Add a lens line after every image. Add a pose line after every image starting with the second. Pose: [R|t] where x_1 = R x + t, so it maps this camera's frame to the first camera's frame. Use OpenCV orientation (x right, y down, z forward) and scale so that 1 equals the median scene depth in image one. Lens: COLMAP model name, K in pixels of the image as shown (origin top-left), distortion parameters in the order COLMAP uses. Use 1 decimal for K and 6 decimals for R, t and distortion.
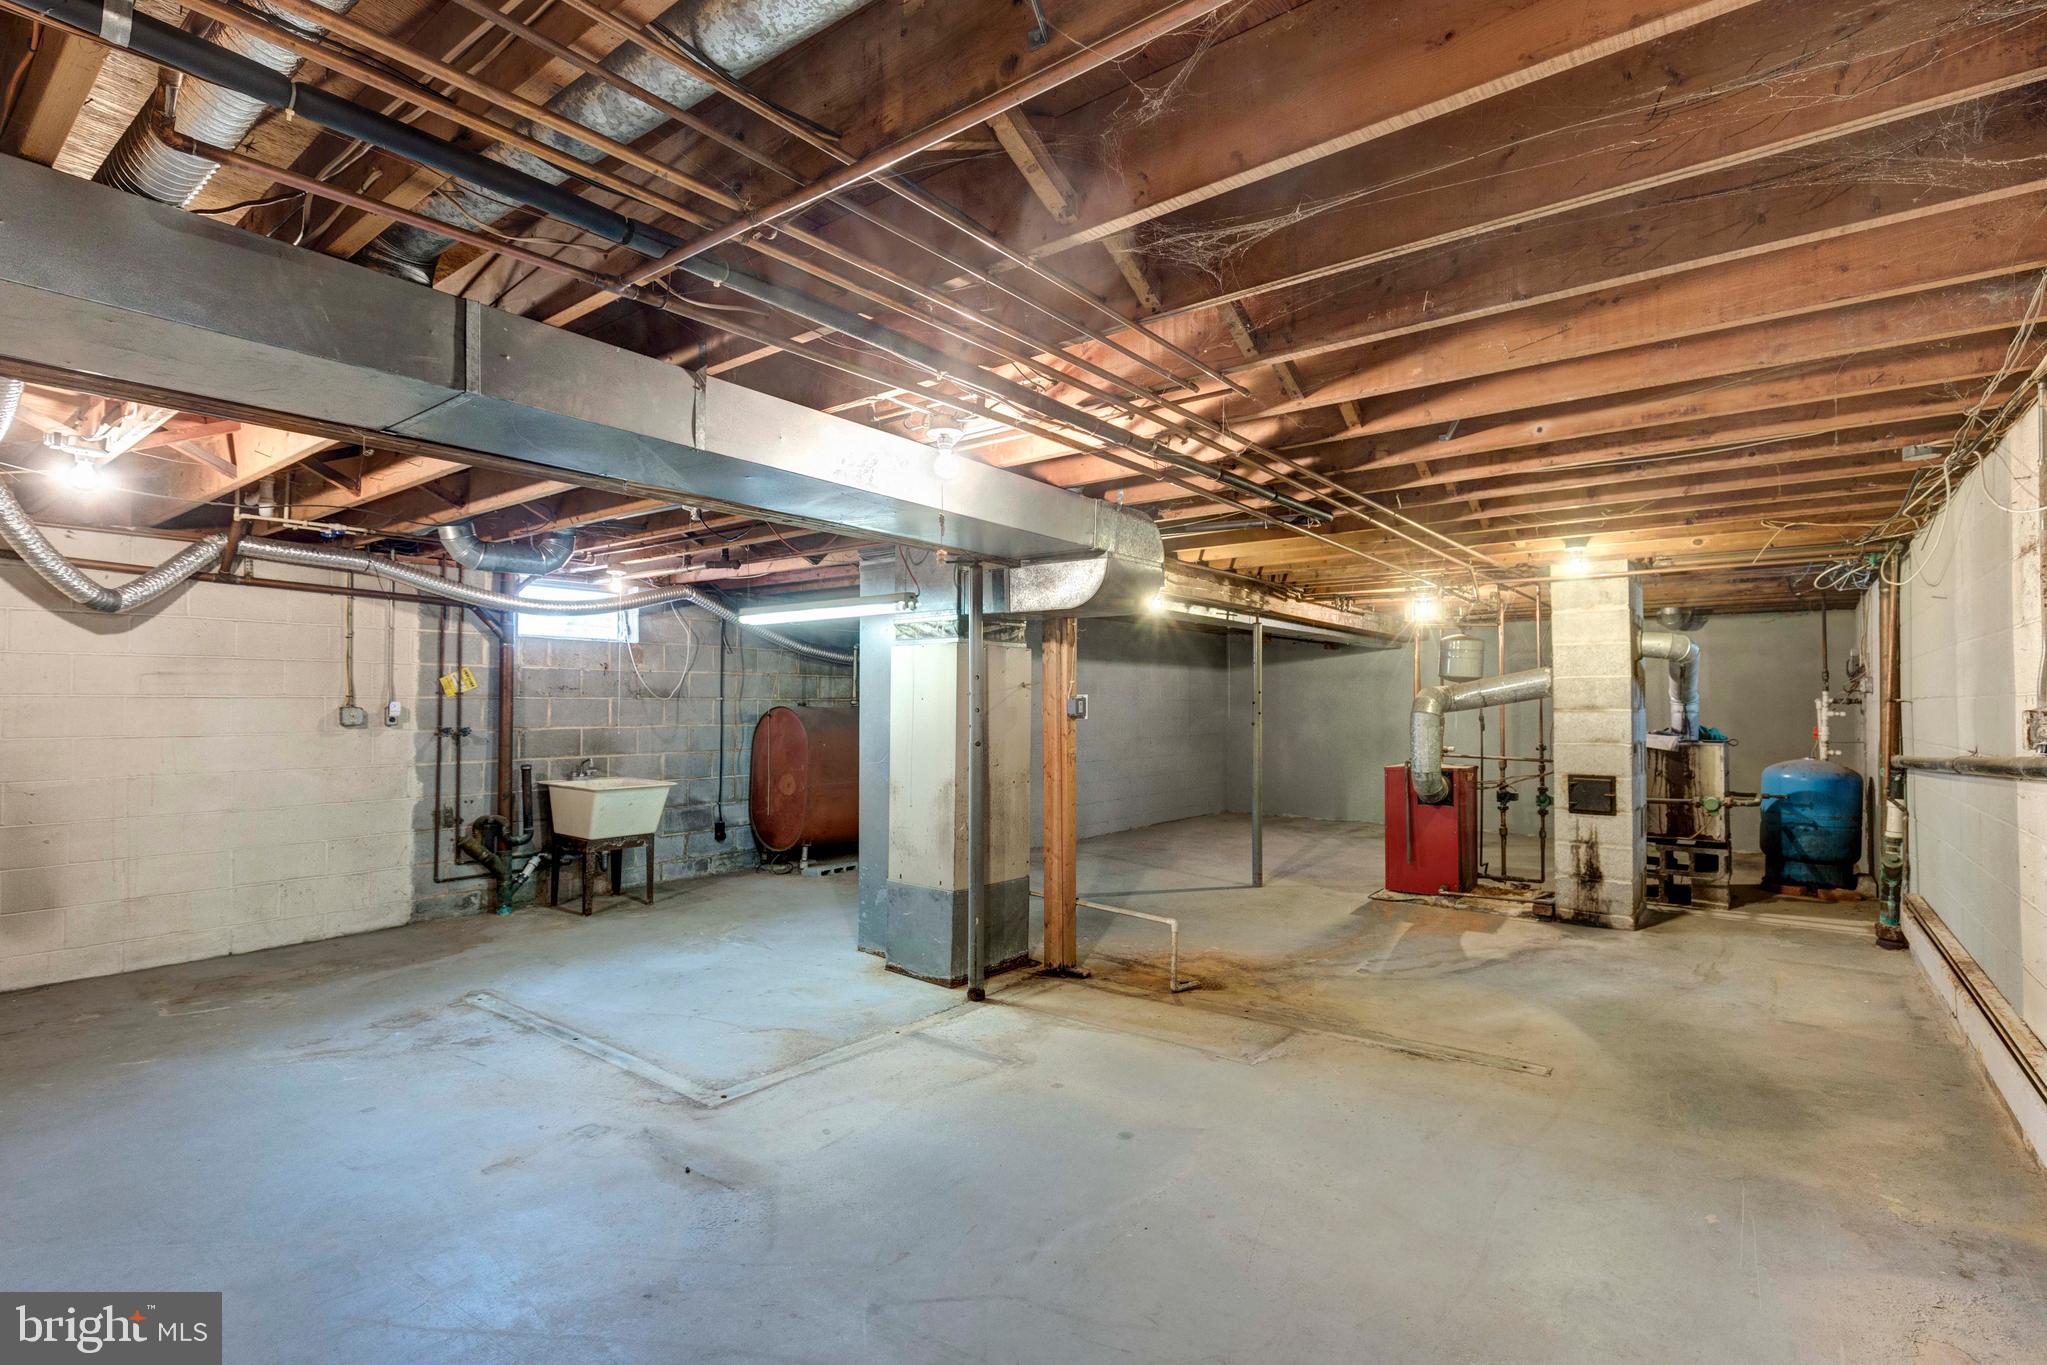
lens RADIAL K [[928.7, 0, 1024.9], [0, 928.7, 696.8], [0, 0, 1]] dist [0.004871, -0.000181]
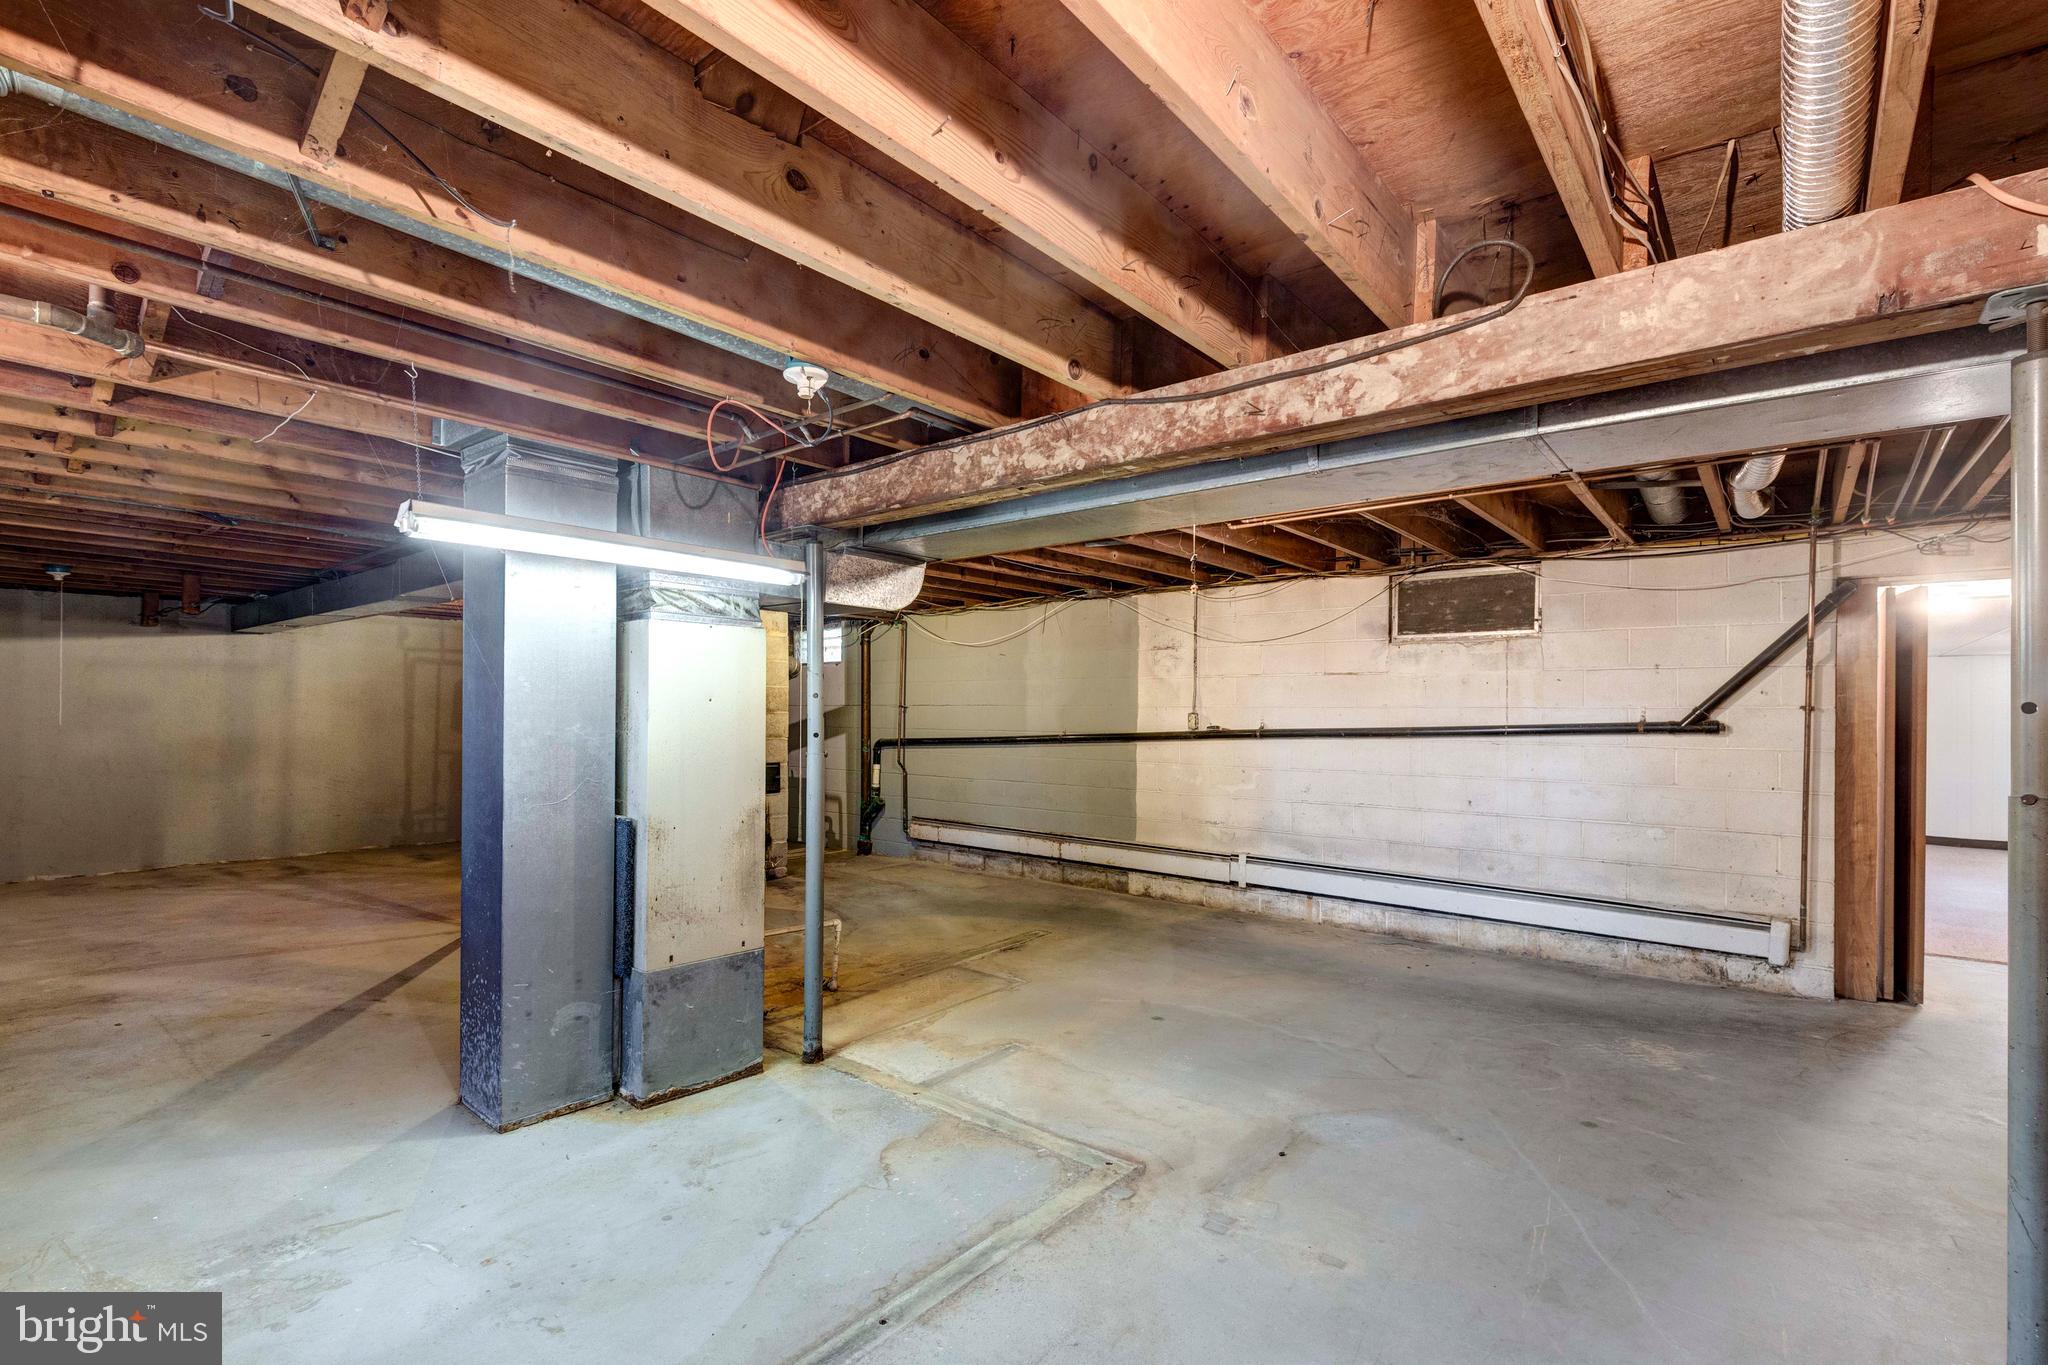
lens RADIAL K [[929.1, 0, 1025.4], [0, 929.1, 696.8], [0, 0, 1]] dist [0.004871, -0.000181]
pose [[0.051575, 0.012598, 0.998590, -1.004813], [-0.012355, 0.999852, -0.011976, 0.003692], [-0.998593, -0.011720, 0.051723, 0.867004]]
